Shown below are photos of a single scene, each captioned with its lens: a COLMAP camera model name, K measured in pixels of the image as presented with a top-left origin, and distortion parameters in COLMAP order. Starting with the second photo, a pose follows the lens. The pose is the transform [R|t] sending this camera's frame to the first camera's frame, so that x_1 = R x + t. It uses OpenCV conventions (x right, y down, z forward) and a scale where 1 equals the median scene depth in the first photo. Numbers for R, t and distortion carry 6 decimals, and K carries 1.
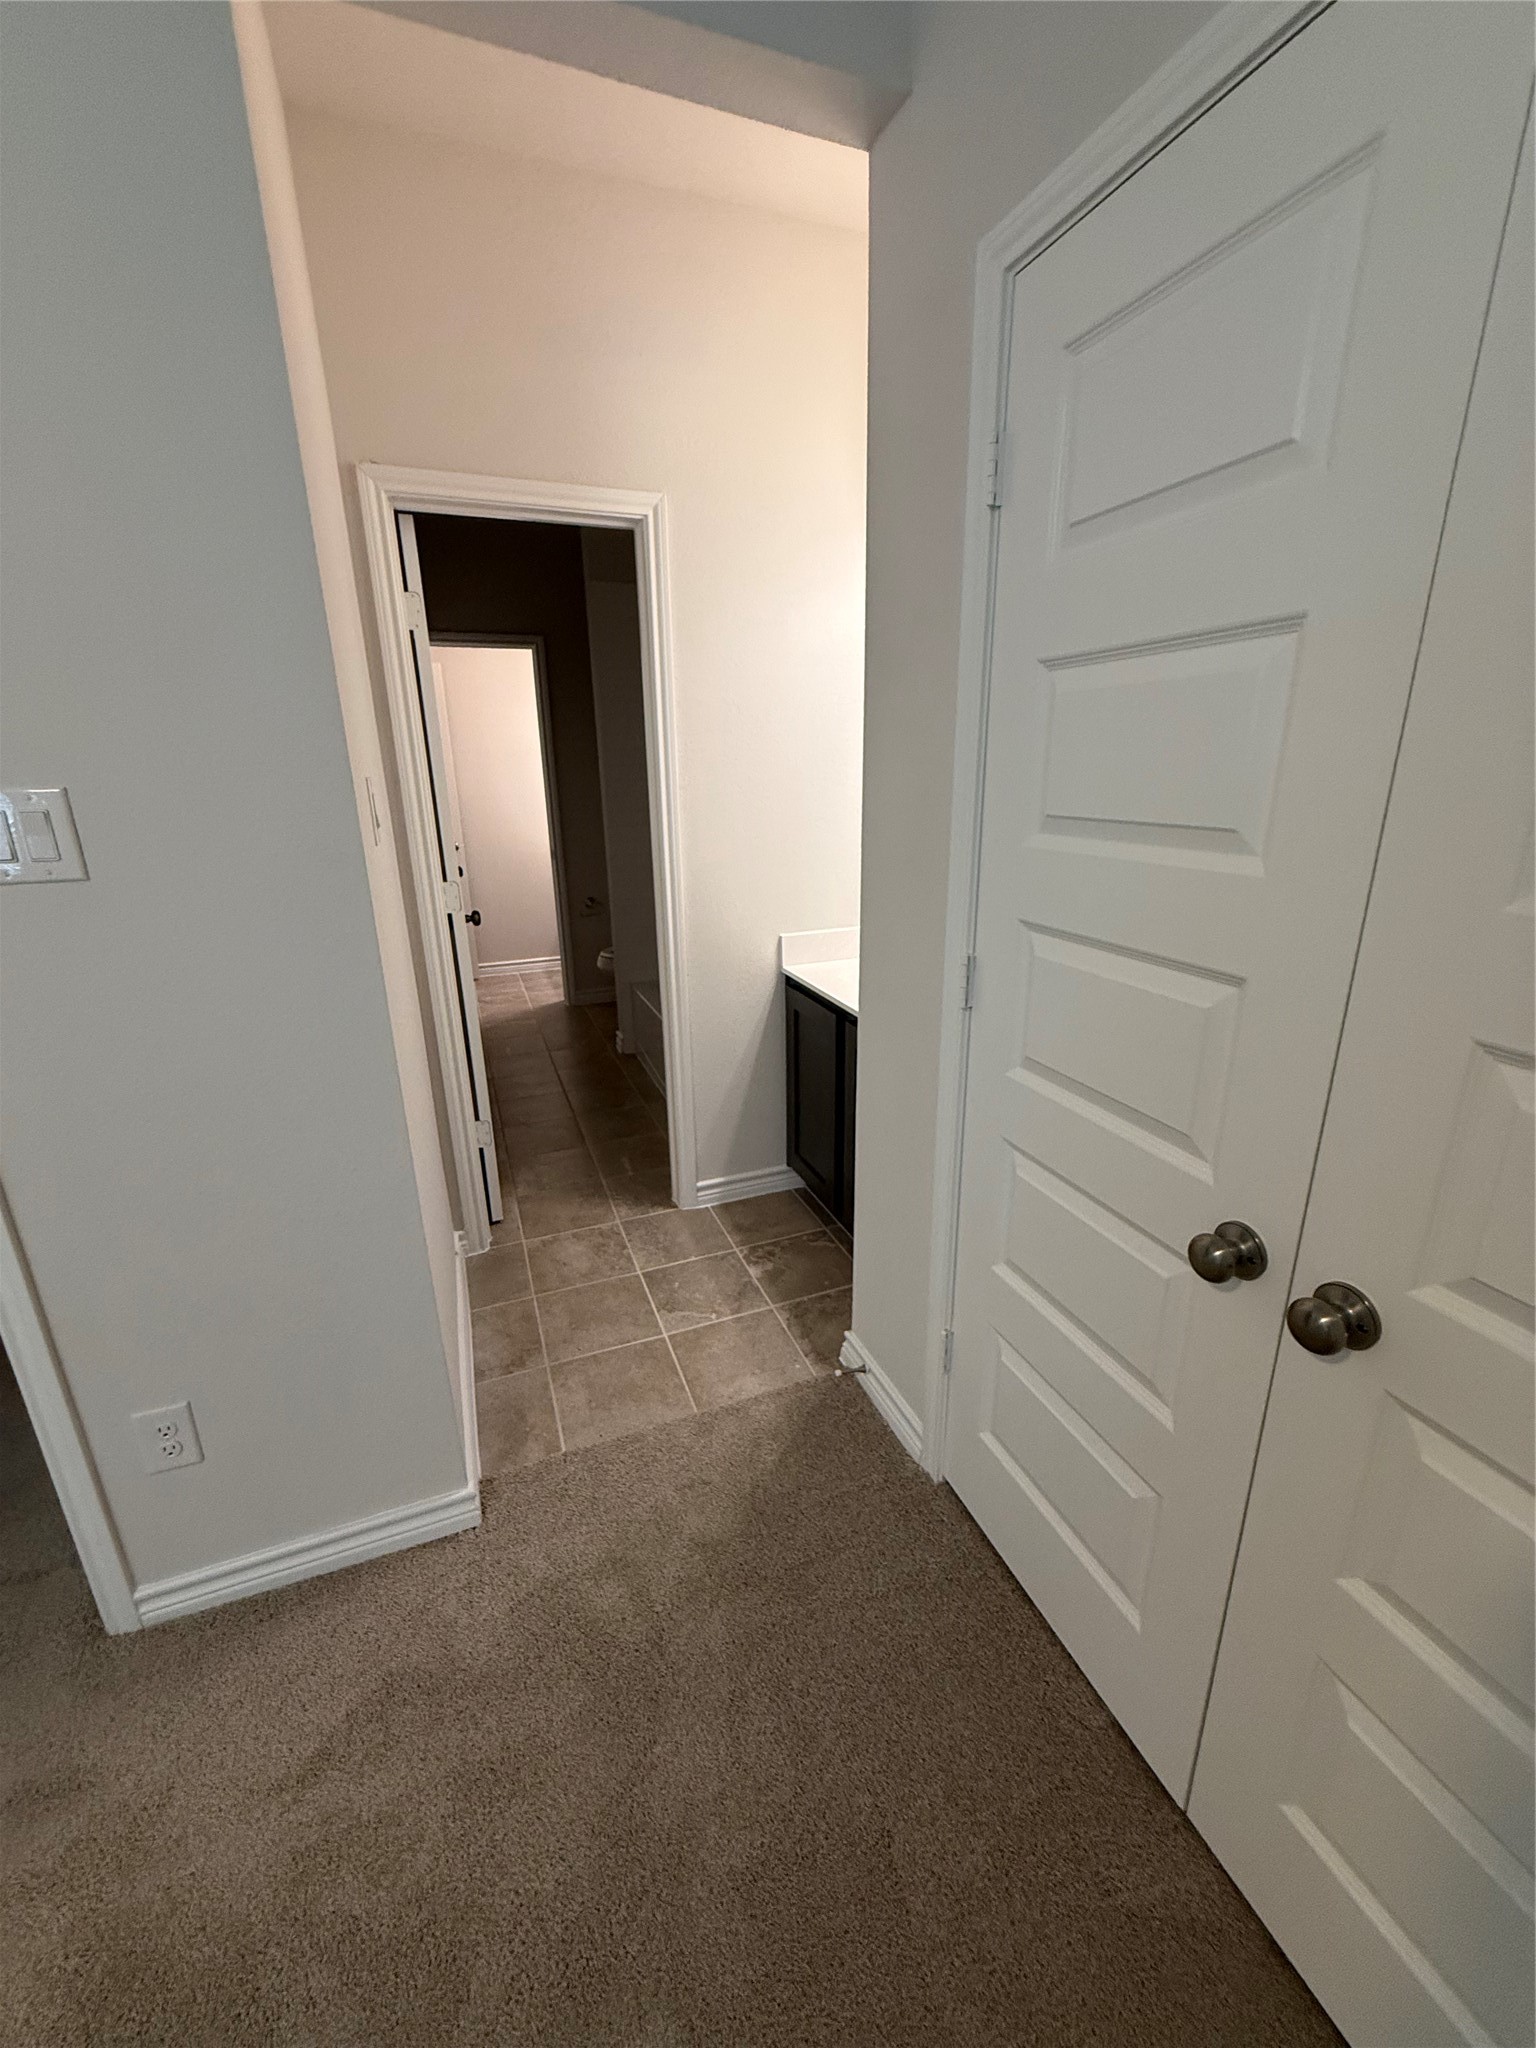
lens RADIAL K [[817.4, 0, 768.0], [0, 817.4, 1024.0], [0, 0, 1]] dist [0.001278, -0.000082]
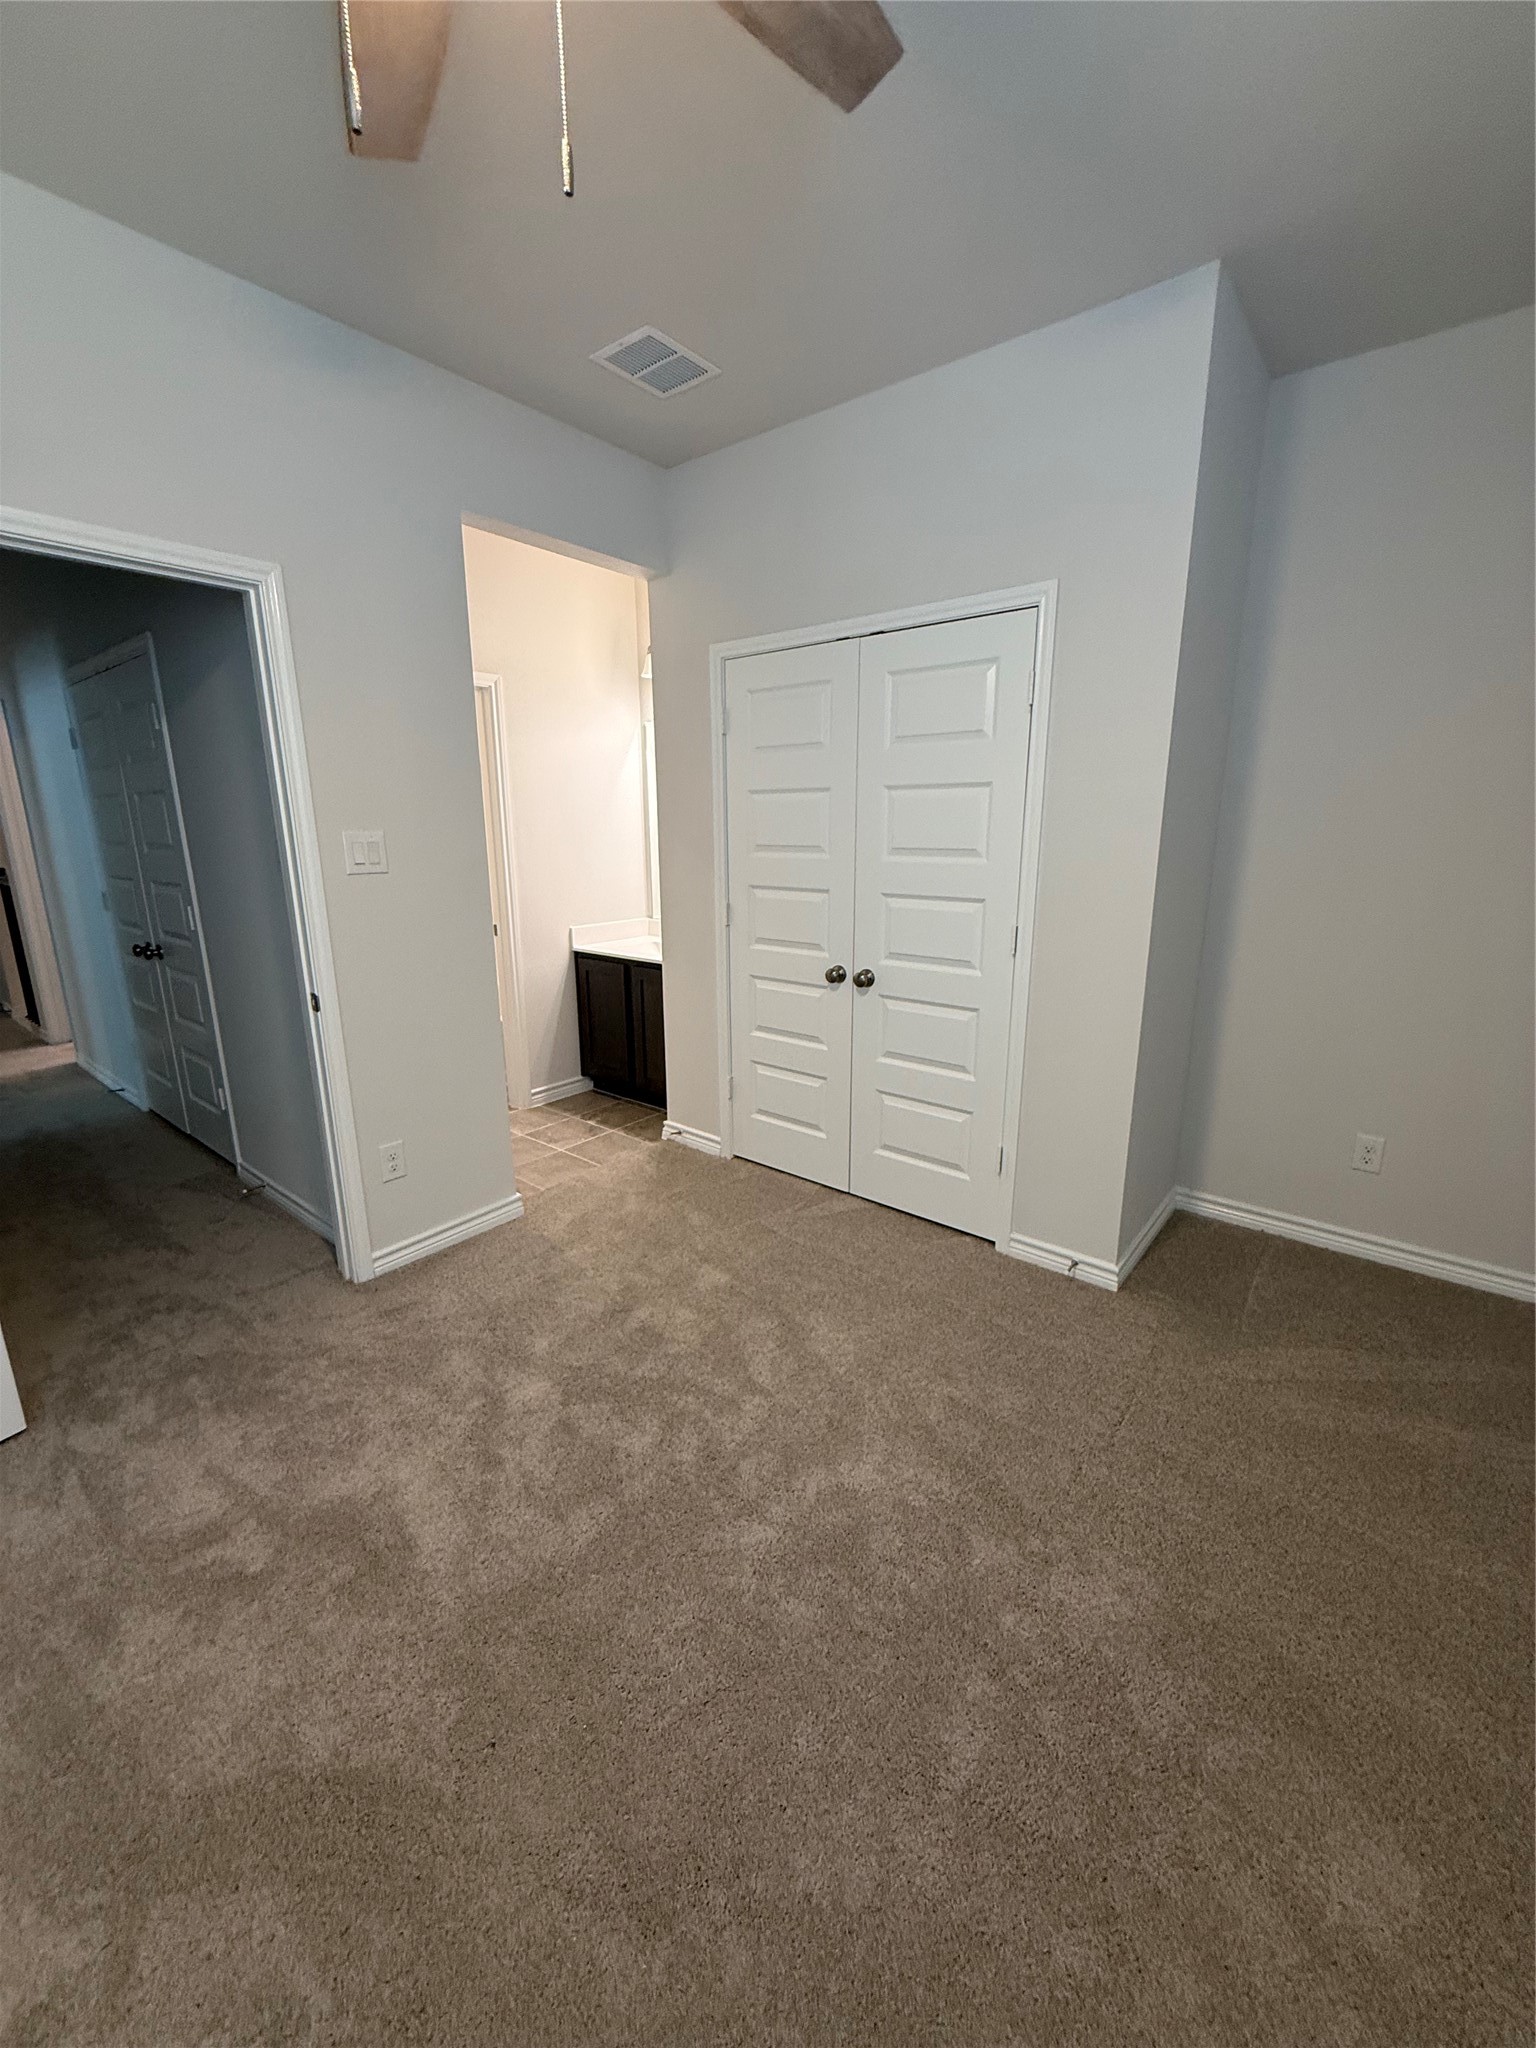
lens RADIAL K [[817.4, 0, 768.0], [0, 817.4, 1024.0], [0, 0, 1]] dist [0.001278, -0.000082]
pose [[0.868863, -0.104270, 0.483946, -0.470092], [0.139717, 0.989475, -0.037653, 0.207279], [-0.474927, 0.100331, 0.874287, -0.628528]]
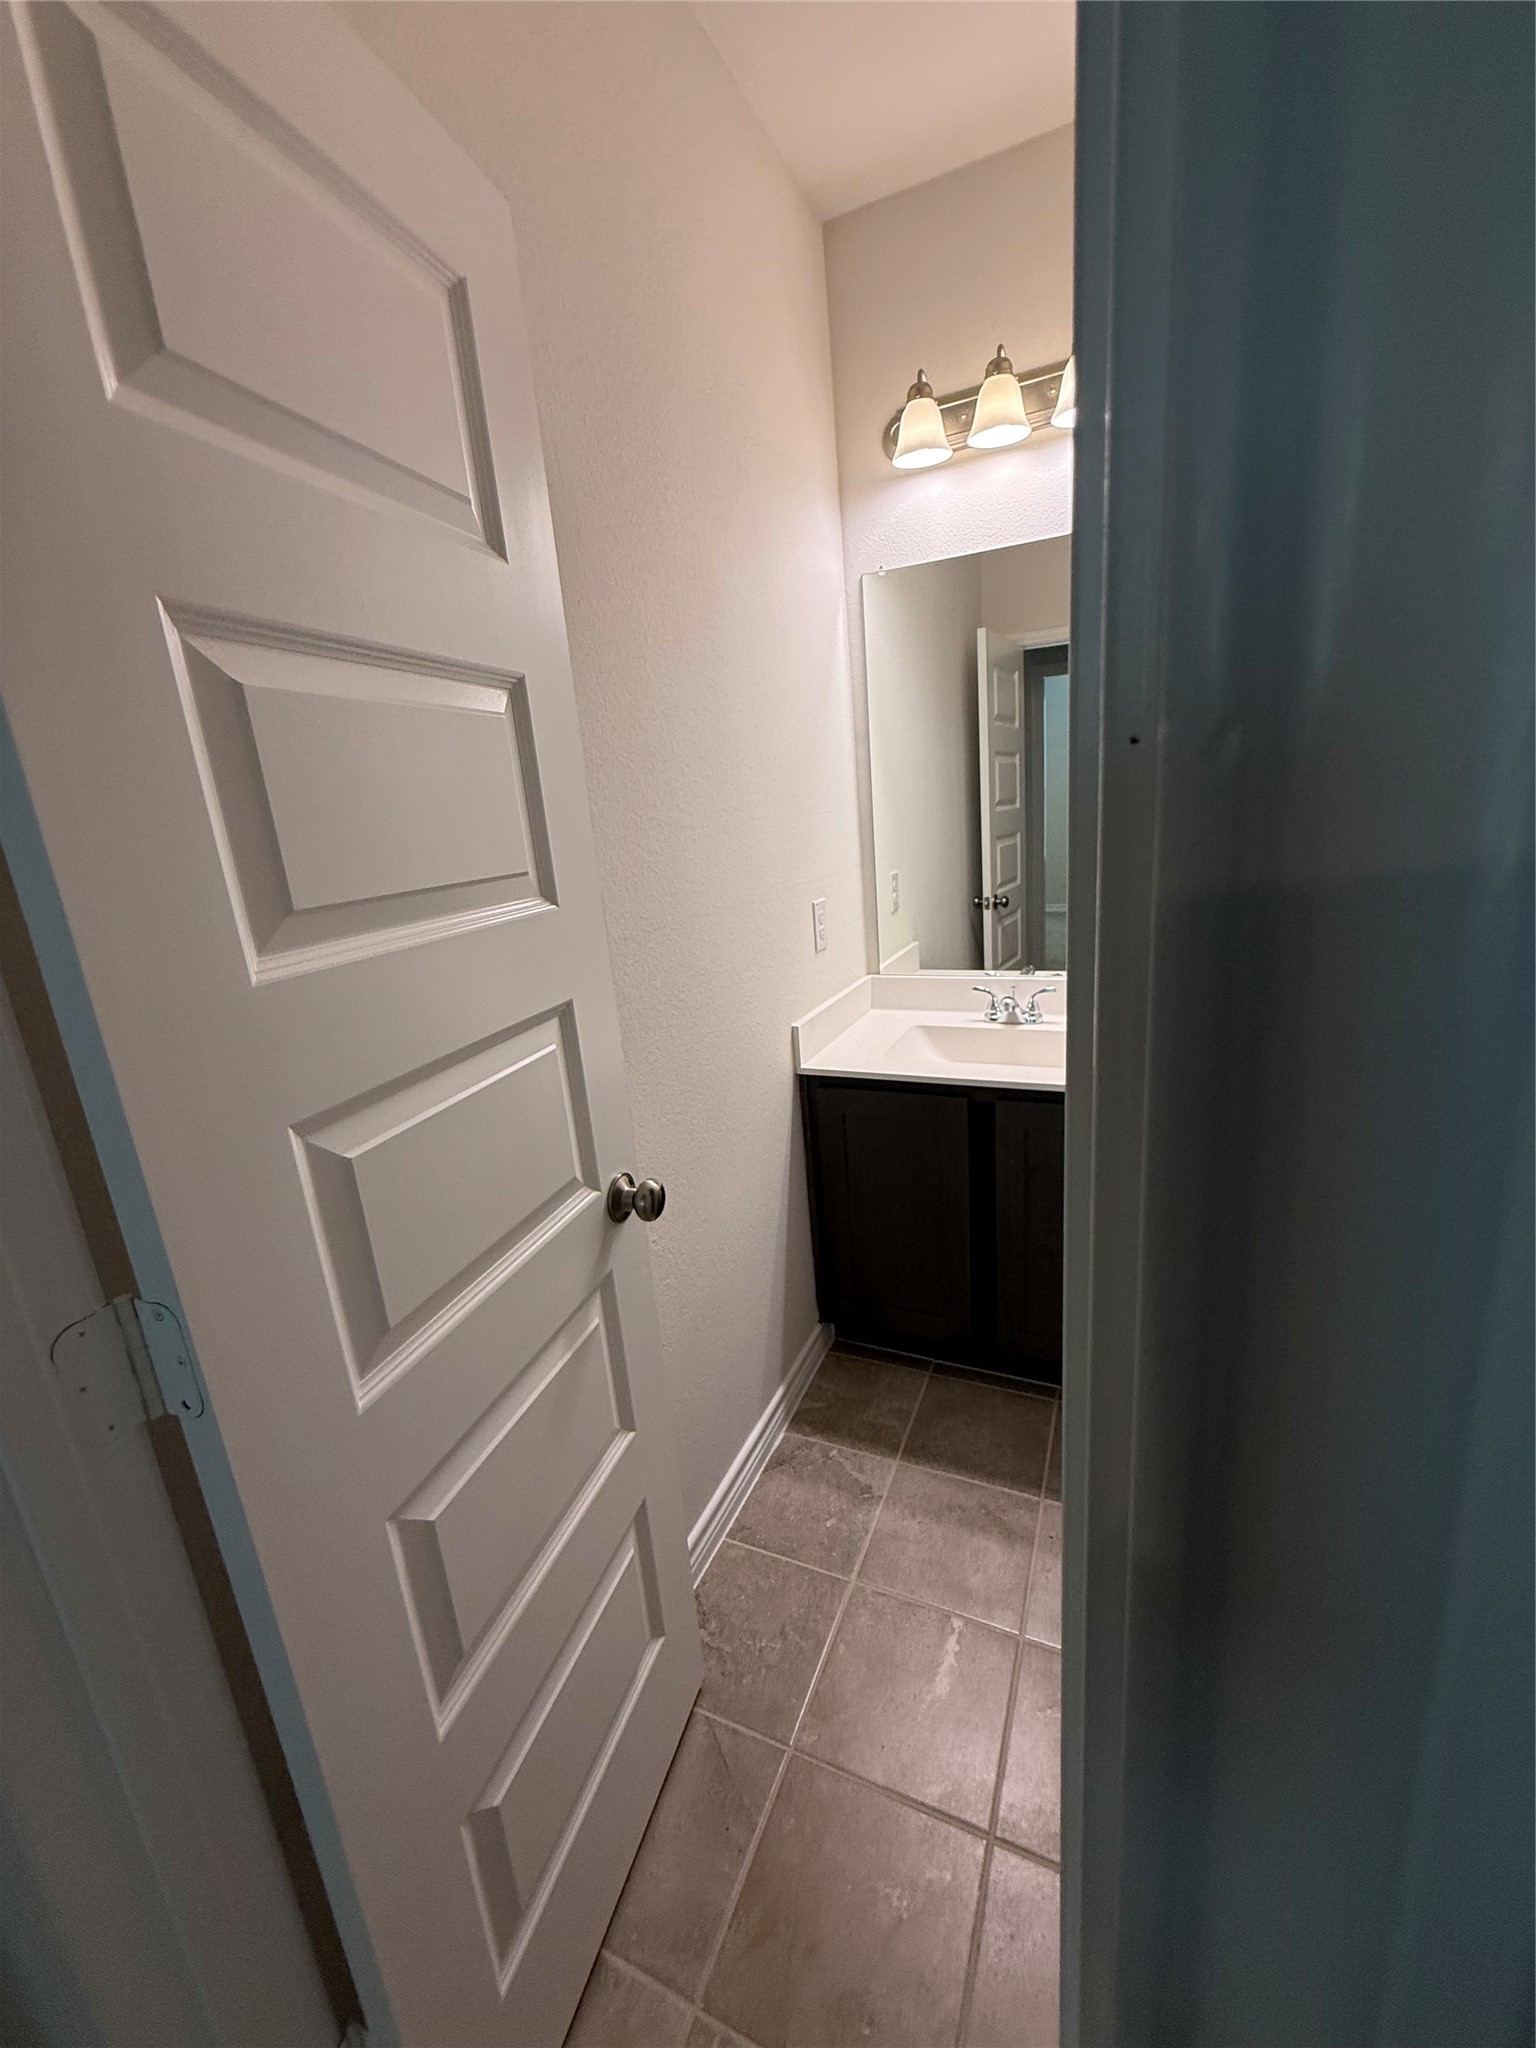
lens RADIAL K [[844.1, 0, 768.0], [0, 844.1, 1024.0], [0, 0, 1]] dist [0.022754, -0.000005]
pose [[0.709473, -0.219142, 0.669795, -0.532023], [0.277650, 0.960471, 0.020147, -0.136934], [-0.647733, 0.171675, 0.742273, 0.456043]]
